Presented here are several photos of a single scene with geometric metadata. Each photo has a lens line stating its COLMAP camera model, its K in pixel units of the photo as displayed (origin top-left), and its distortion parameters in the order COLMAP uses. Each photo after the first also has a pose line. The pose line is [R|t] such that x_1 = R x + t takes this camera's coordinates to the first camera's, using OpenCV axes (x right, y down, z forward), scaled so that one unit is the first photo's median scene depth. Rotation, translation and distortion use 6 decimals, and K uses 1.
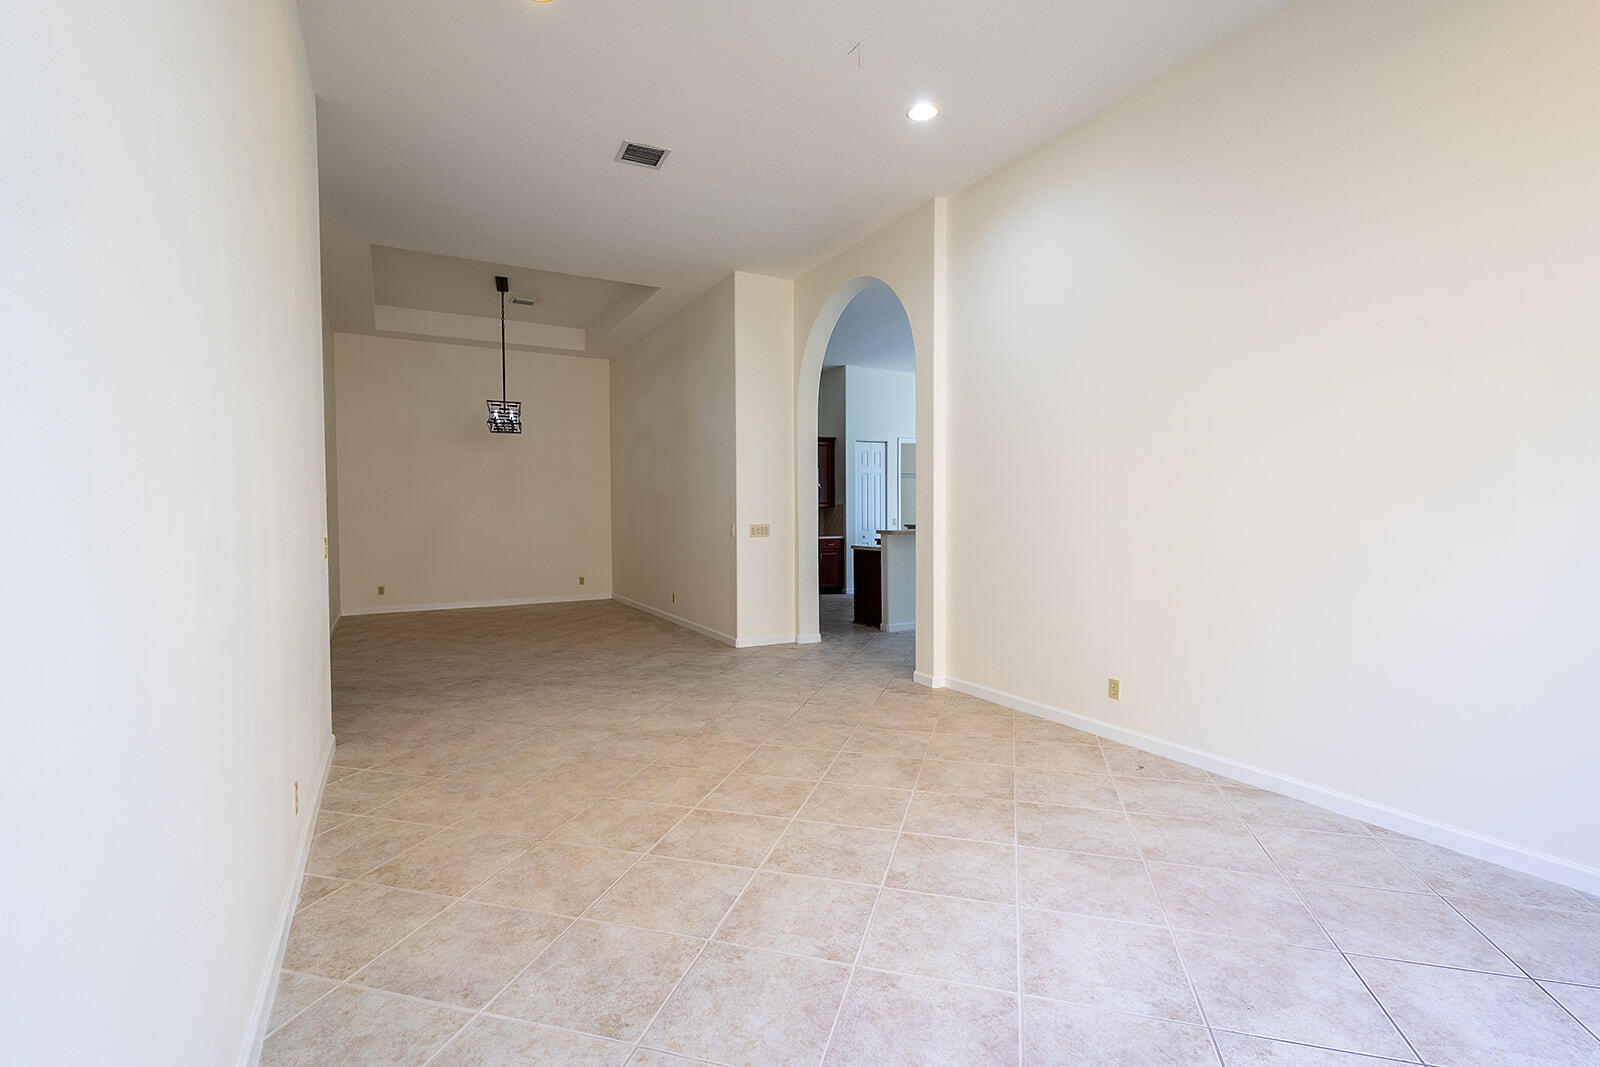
lens RADIAL K [[732.4, 0, 800.0], [0, 732.4, 533.5], [0, 0, 1]] dist [0.014455, 0.000360]
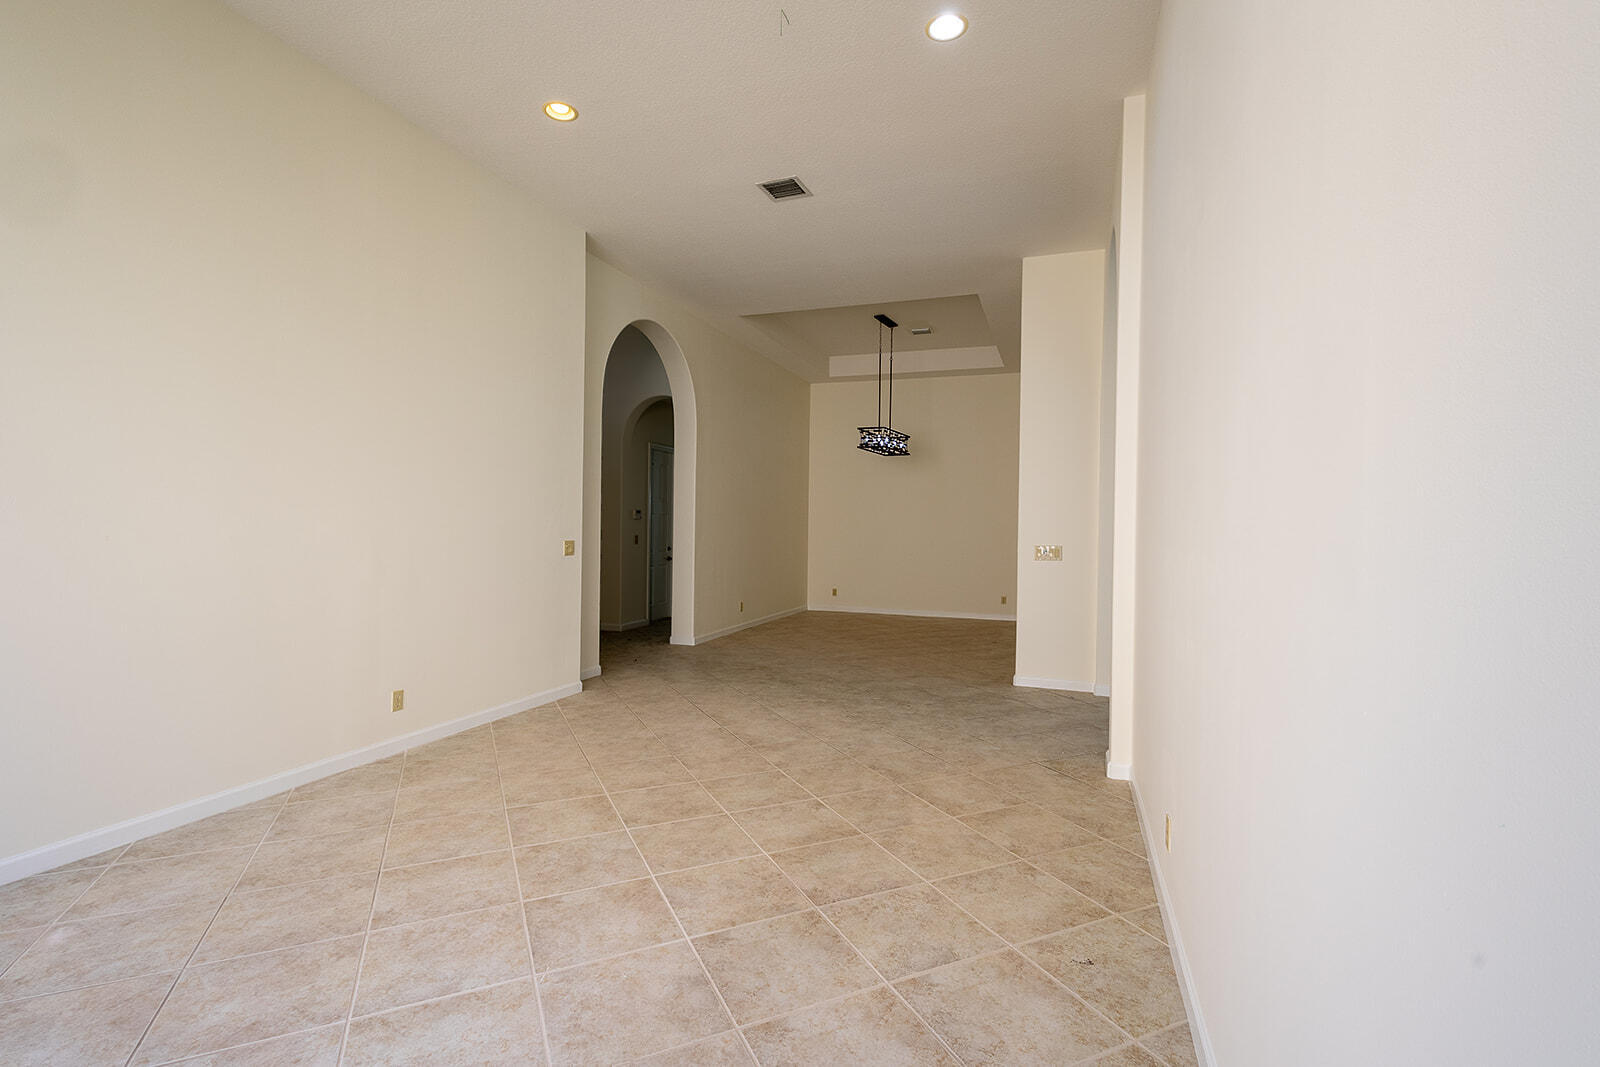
lens RADIAL K [[732.4, 0, 800.0], [0, 732.4, 533.5], [0, 0, 1]] dist [0.014455, 0.000360]
pose [[0.657510, 0.018903, -0.753208, 0.706932], [-0.039274, 0.999186, -0.009207, -0.012938], [0.752421, 0.035635, 0.657718, 0.394630]]
